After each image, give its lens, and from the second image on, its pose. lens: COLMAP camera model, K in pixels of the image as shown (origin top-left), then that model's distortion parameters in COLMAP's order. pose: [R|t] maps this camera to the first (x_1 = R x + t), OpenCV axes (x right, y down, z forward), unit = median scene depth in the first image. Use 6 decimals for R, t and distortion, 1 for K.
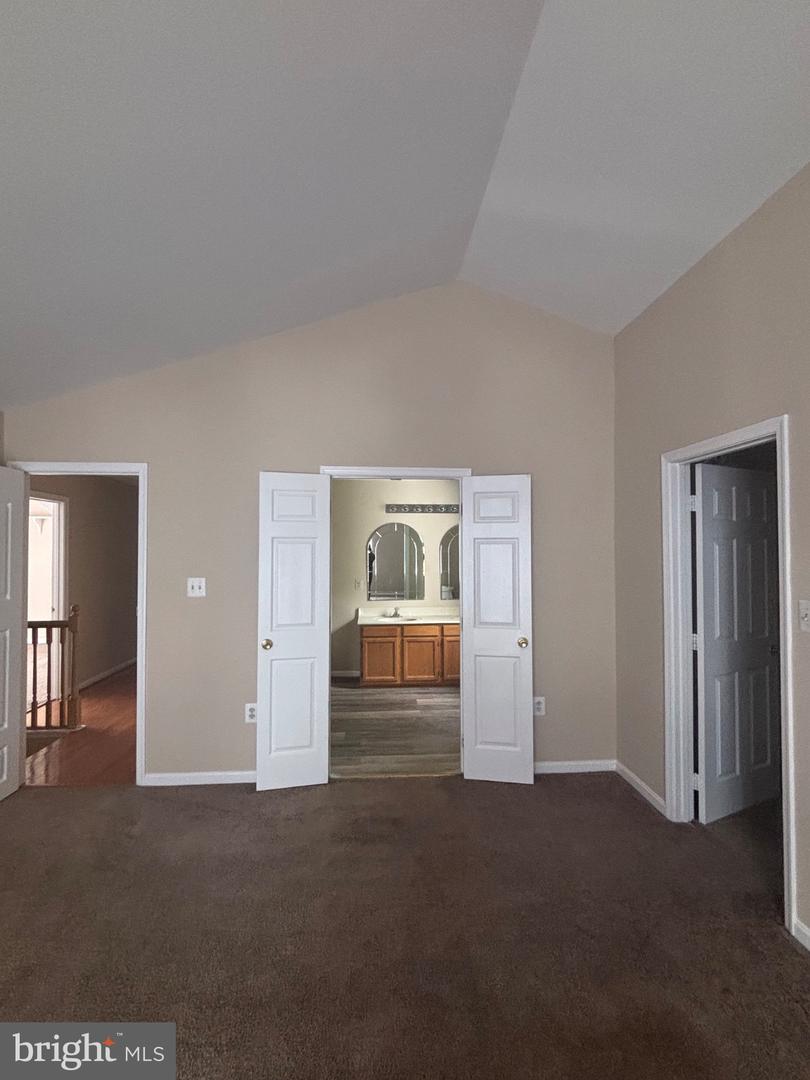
lens RADIAL K [[490.6, 0, 404.3], [0, 490.6, 543.0], [0, 0, 1]] dist [0.001781, 0.000141]
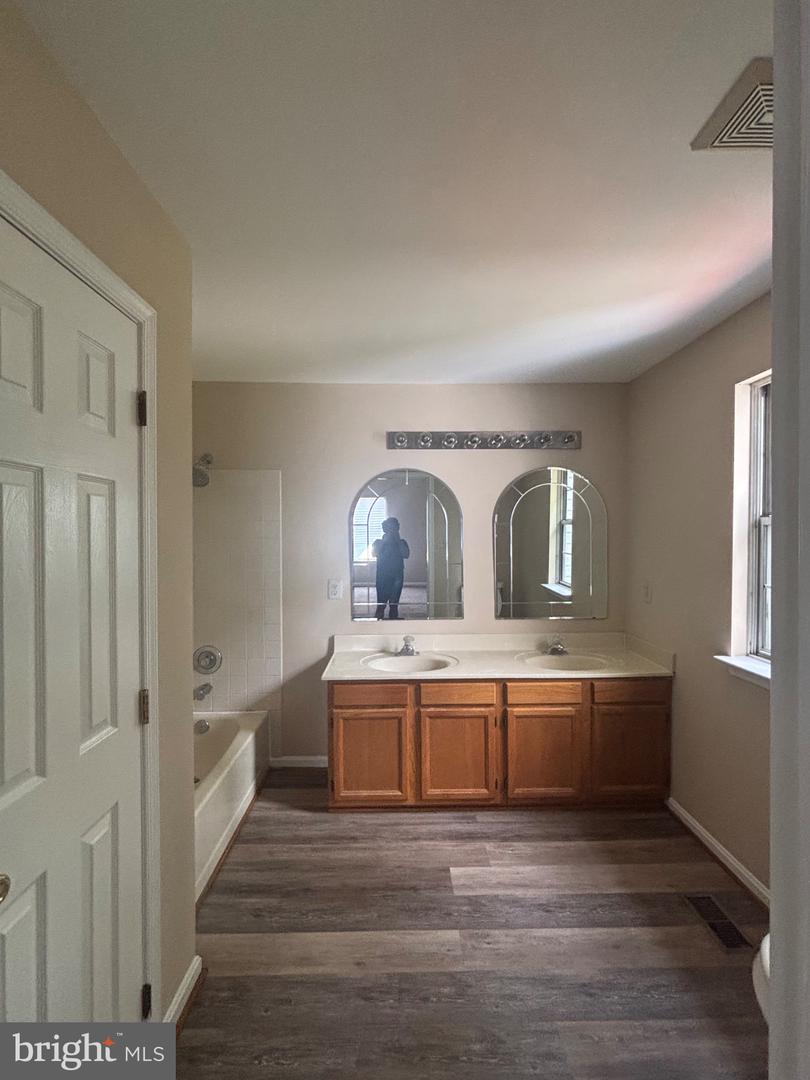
lens RADIAL K [[490.6, 0, 402.7], [0, 490.6, 535.4], [0, 0, 1]] dist [0.001781, 0.000141]
pose [[0.997997, -0.002018, -0.063231, 0.011007], [0.003713, 0.999637, 0.026686, 0.016126], [0.063155, -0.026867, 0.997642, 0.537048]]
